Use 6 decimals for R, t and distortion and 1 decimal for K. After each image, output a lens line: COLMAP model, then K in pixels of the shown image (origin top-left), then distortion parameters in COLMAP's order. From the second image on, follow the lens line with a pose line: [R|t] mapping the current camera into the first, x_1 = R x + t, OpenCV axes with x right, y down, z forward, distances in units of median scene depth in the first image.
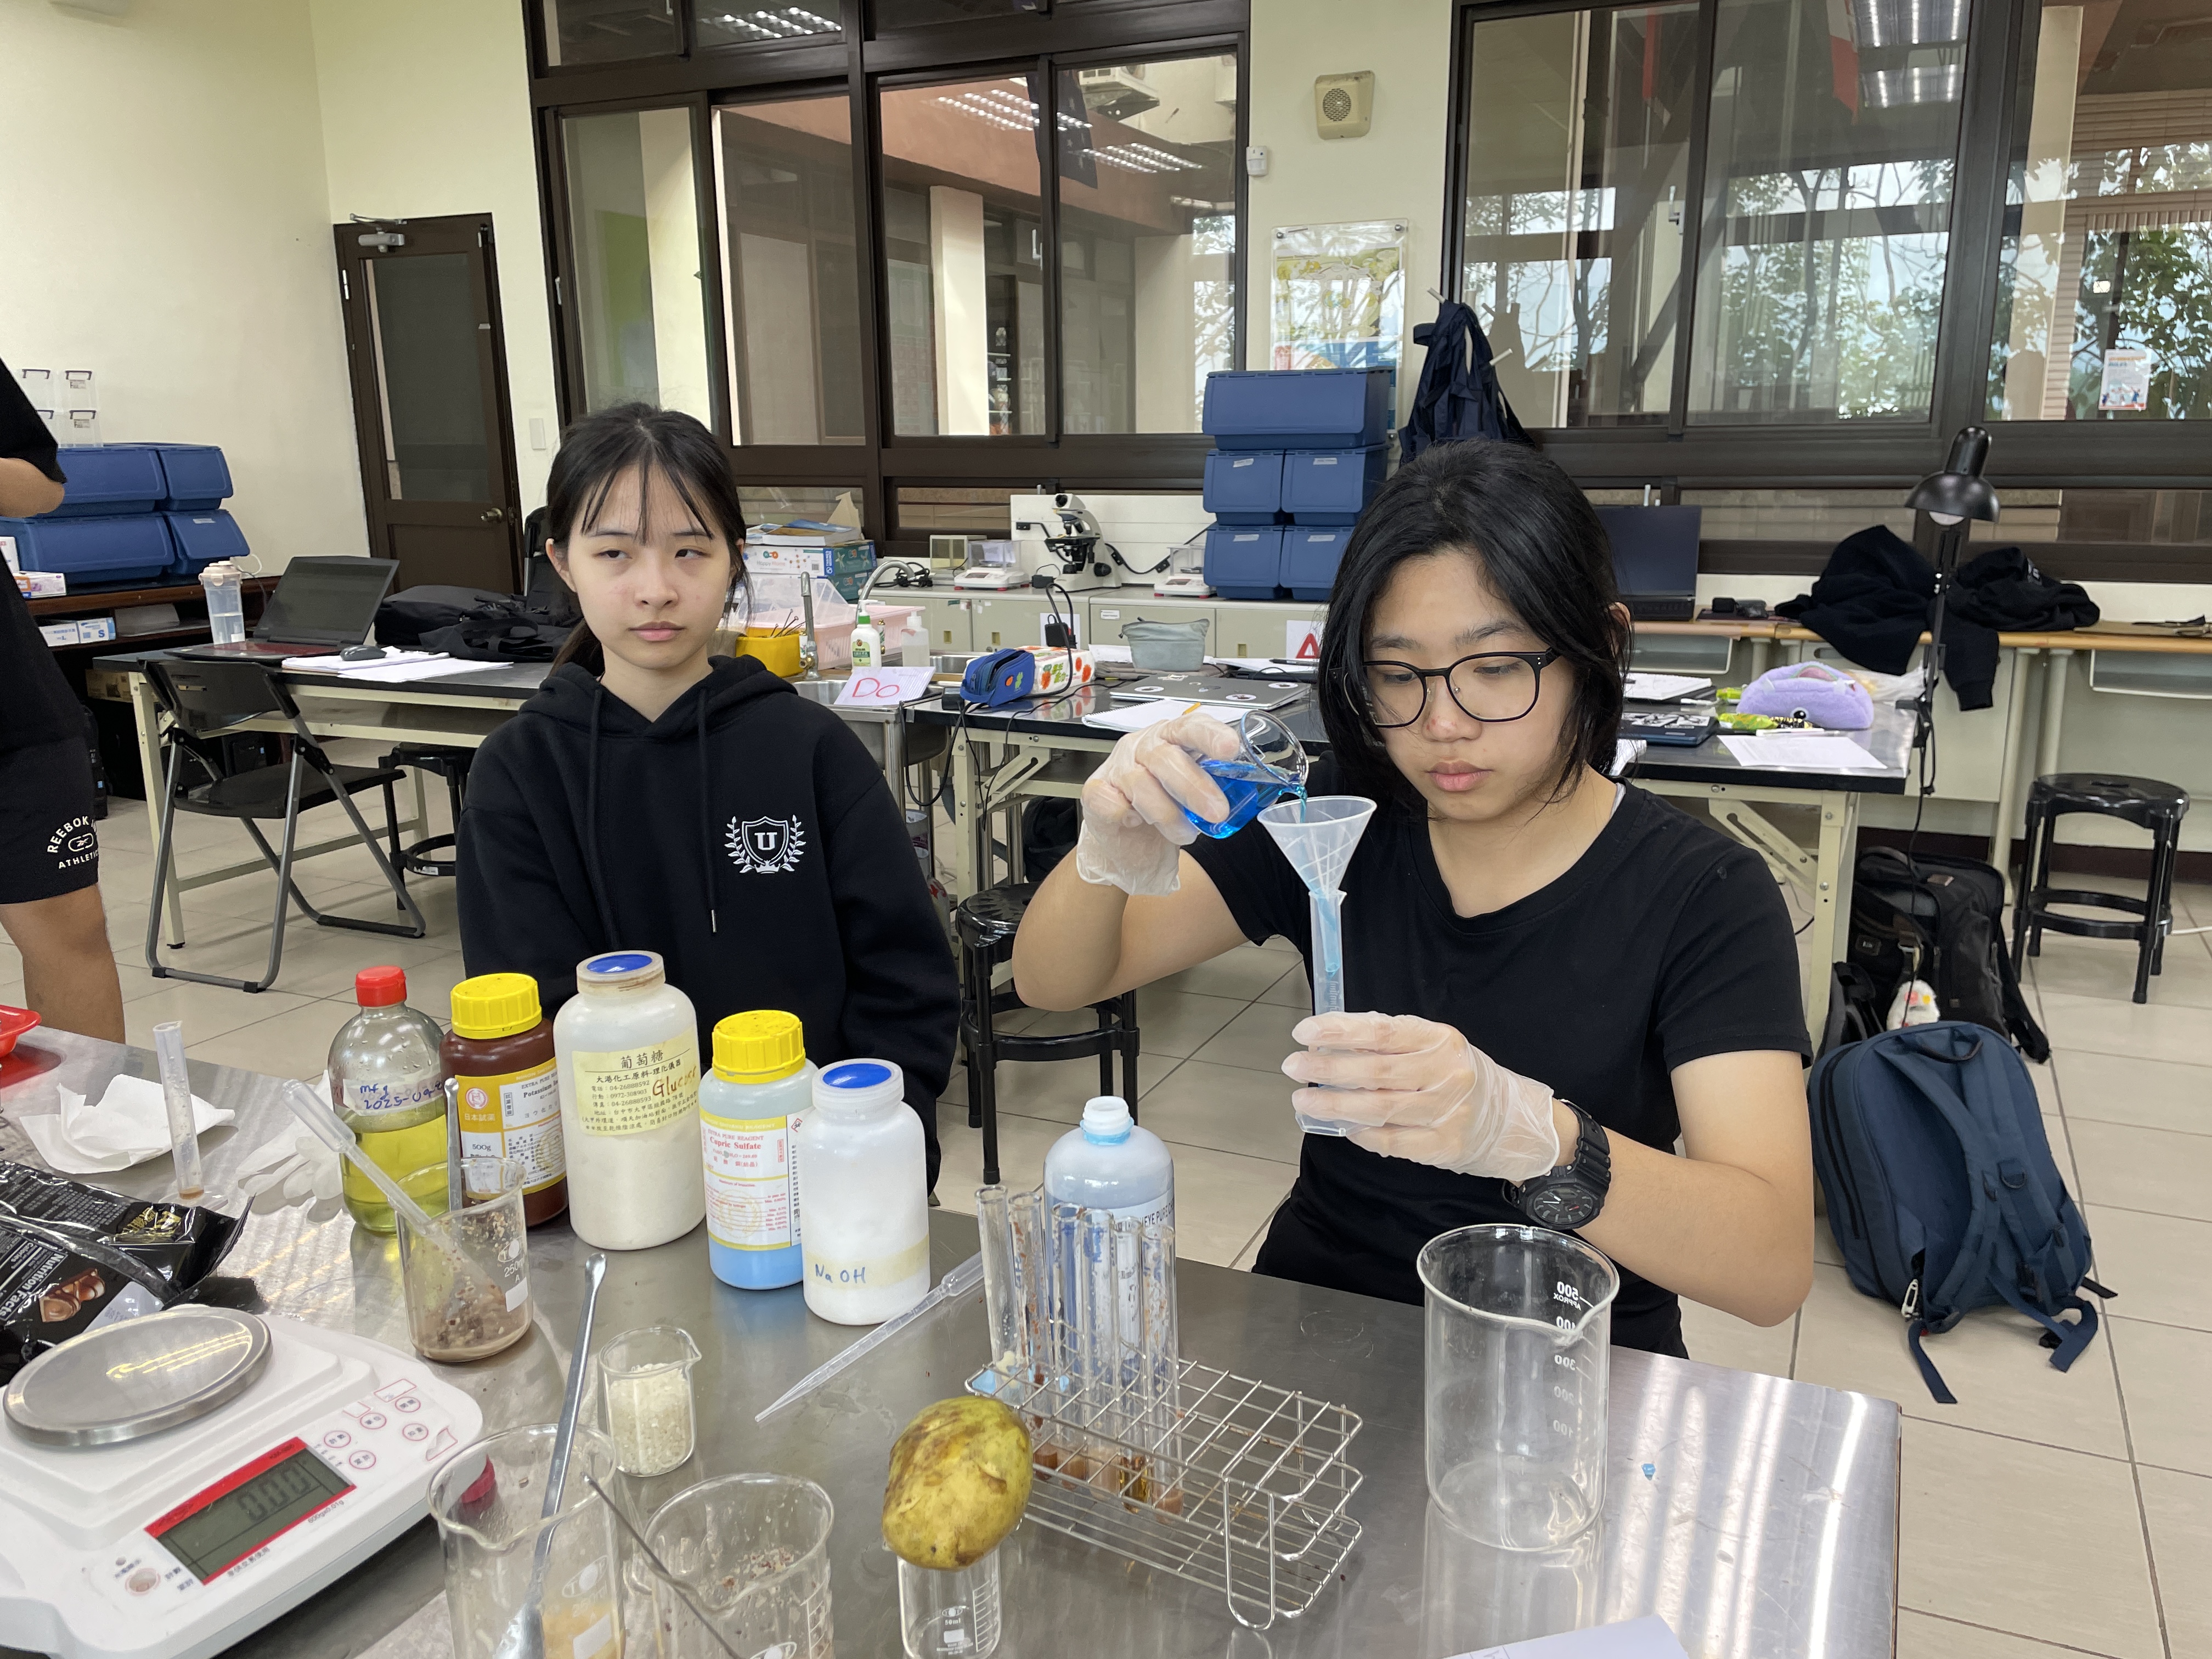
lens RADIAL K [[1681.9, 0, 1136.0], [0, 1681.9, 823.7], [0, 0, 1]] dist [0.091236, -0.105194]
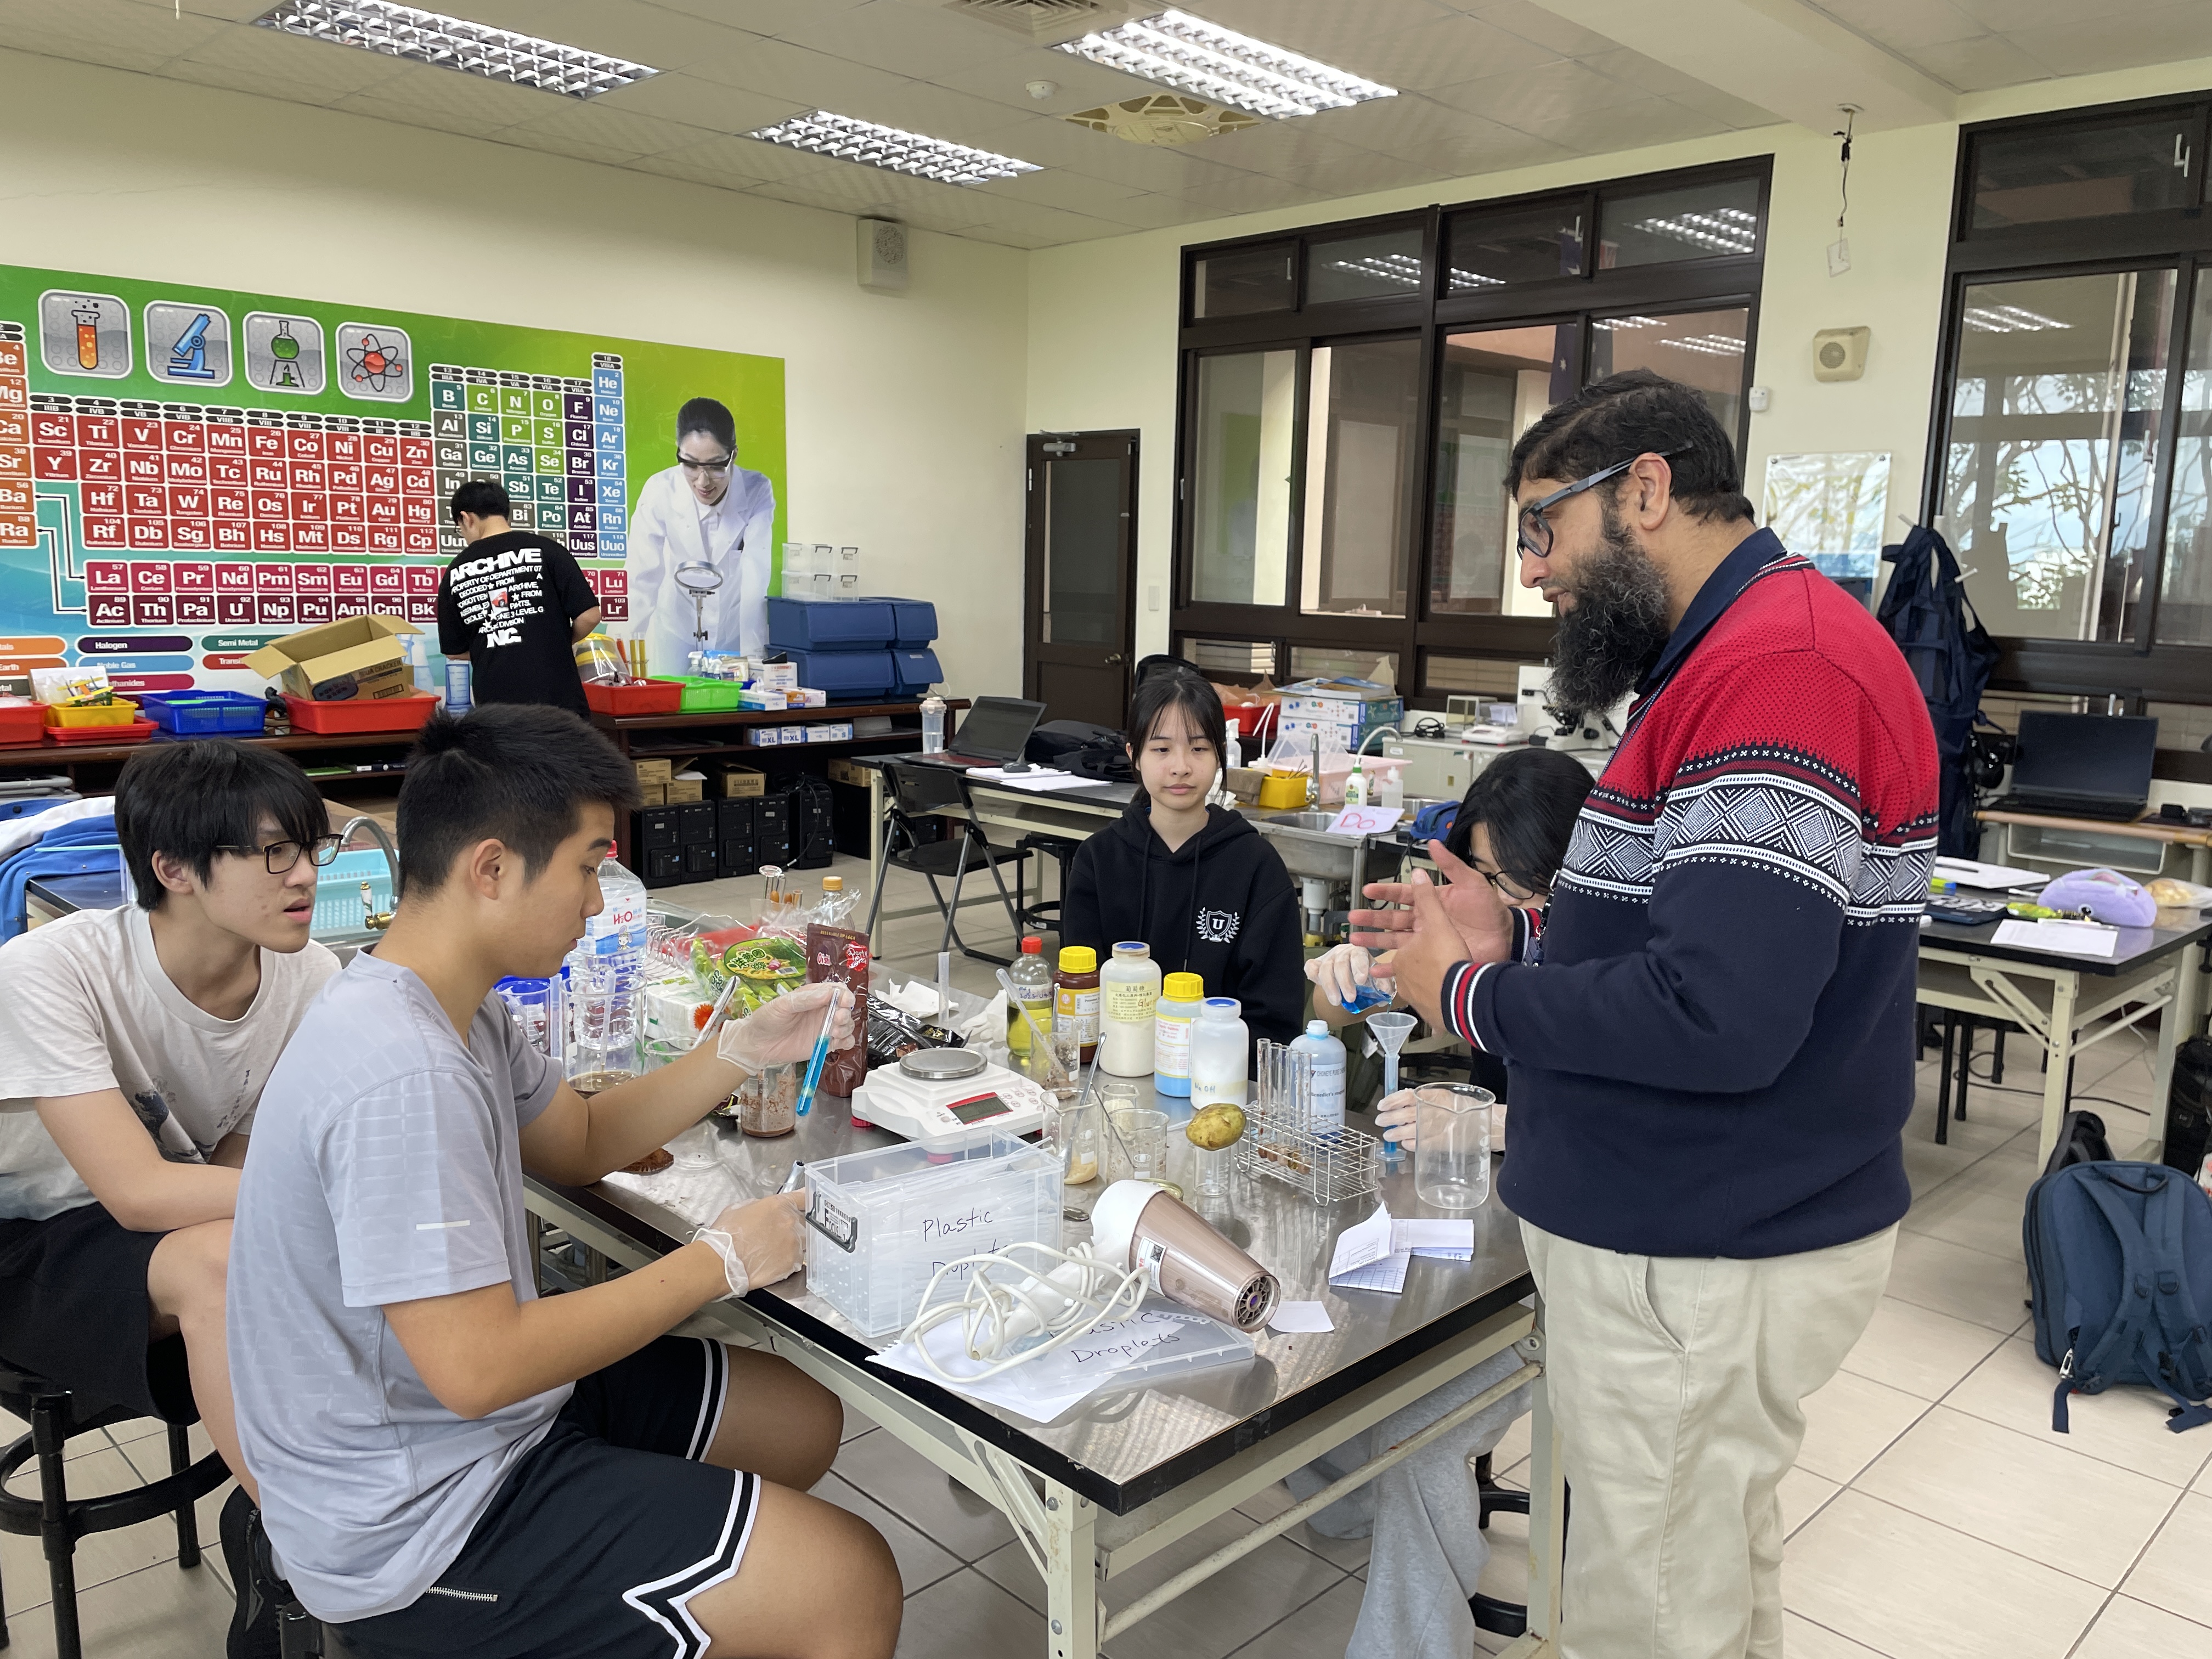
lens RADIAL K [[1681.9, 0, 1117.0], [0, 1681.9, 813.6], [0, 0, 1]] dist [0.091236, -0.105194]
pose [[0.935949, 0.083175, -0.342172, 0.106306], [-0.109320, 0.992324, -0.057812, 0.010193], [0.334737, 0.091515, 0.937857, -0.276953]]
